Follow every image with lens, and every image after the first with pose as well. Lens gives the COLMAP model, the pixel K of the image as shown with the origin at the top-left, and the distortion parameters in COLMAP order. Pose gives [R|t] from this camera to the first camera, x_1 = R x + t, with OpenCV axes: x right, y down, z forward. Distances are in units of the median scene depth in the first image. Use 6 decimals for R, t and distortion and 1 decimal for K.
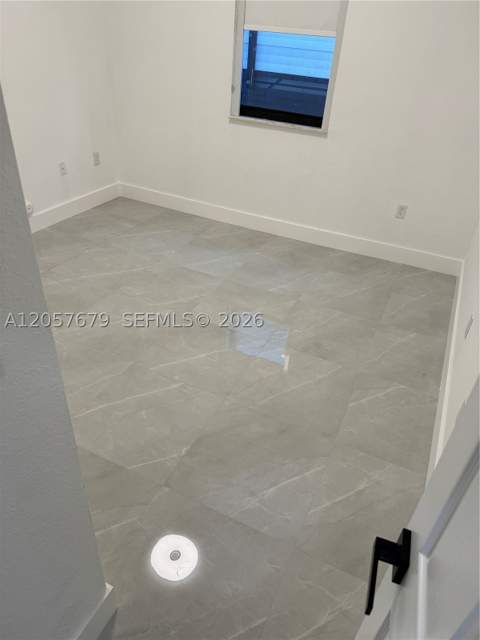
lens RADIAL K [[449.7, 0, 240.0], [0, 449.7, 320.0], [0, 0, 1]] dist [0.008776, 0.003011]
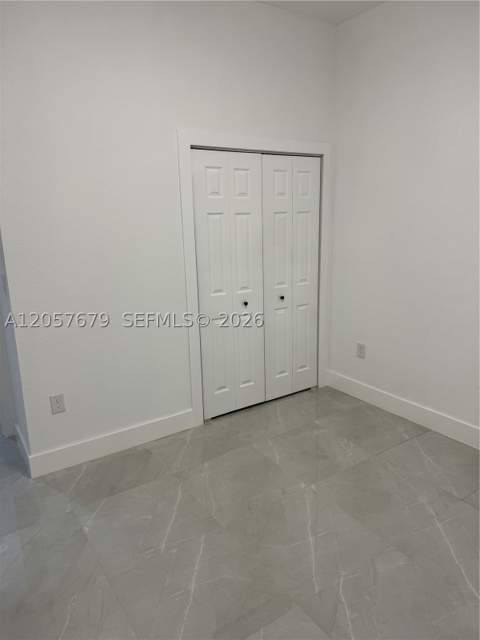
lens RADIAL K [[449.7, 0, 240.0], [0, 449.7, 320.0], [0, 0, 1]] dist [0.008776, 0.003011]
pose [[-0.501224, 0.156224, -0.851099, 0.509201], [-0.495422, 0.754602, 0.430272, -0.706563], [0.709459, 0.637315, -0.300827, 1.168706]]
